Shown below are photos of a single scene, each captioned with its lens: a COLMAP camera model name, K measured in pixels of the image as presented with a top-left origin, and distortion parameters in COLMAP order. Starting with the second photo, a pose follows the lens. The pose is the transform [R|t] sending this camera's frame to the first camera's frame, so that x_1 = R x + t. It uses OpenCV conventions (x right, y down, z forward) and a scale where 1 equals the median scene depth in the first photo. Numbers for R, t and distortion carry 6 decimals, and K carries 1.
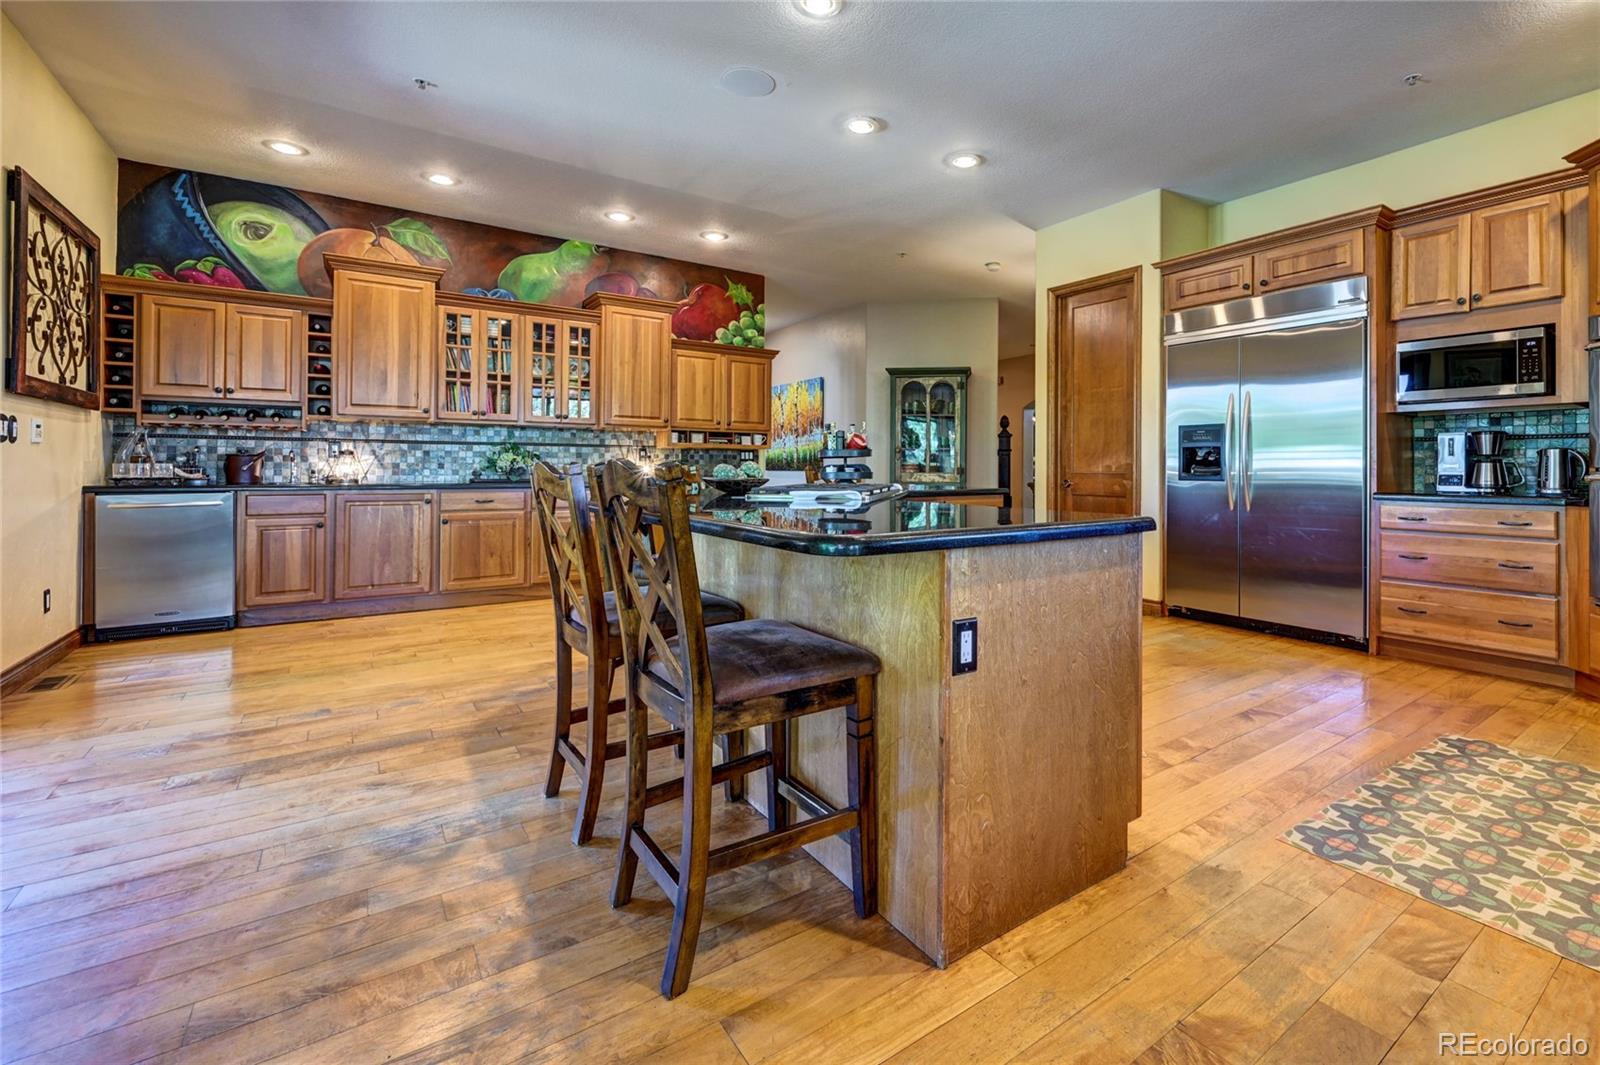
lens RADIAL K [[697.8, 0, 835.1], [0, 697.8, 463.7], [0, 0, 1]] dist [0.003324, 0.000843]
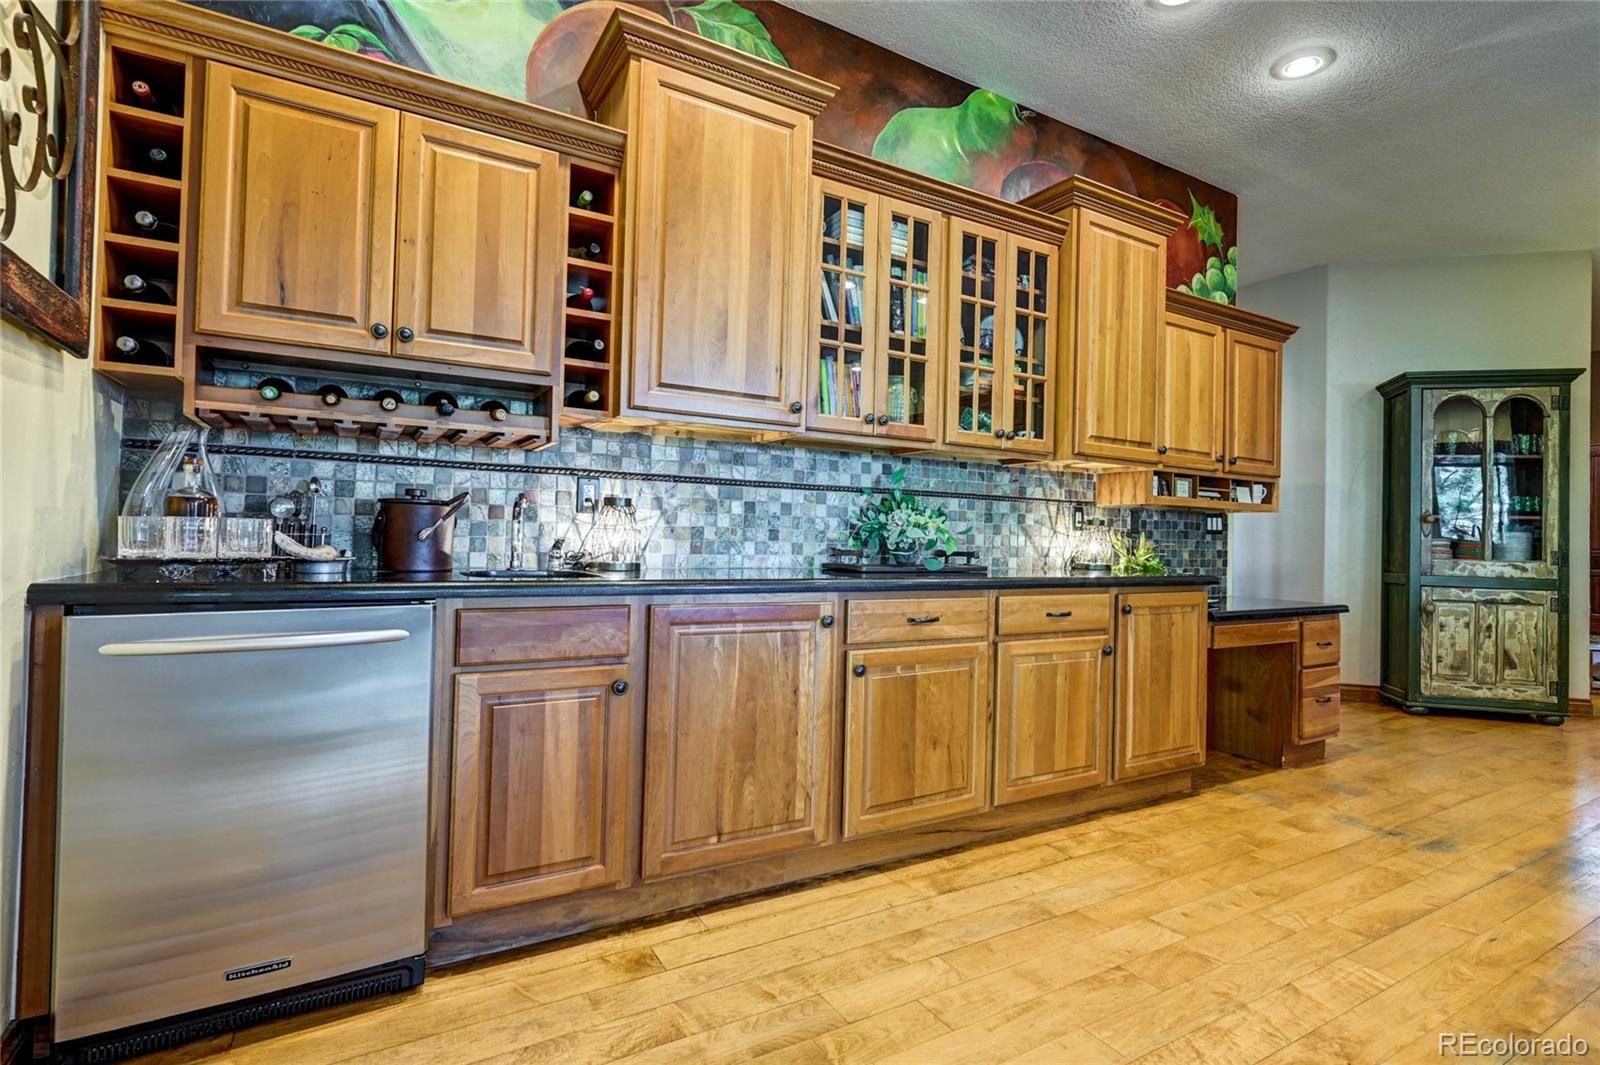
lens RADIAL K [[768.2, 0, 811.9], [0, 768.2, 521.9], [0, 0, 1]] dist [0.008236, -0.001686]
pose [[0.997454, 0.017349, -0.069176, -0.544729], [-0.018309, 0.999744, -0.013277, 0.000974], [0.068928, 0.014510, 0.997516, 0.528287]]
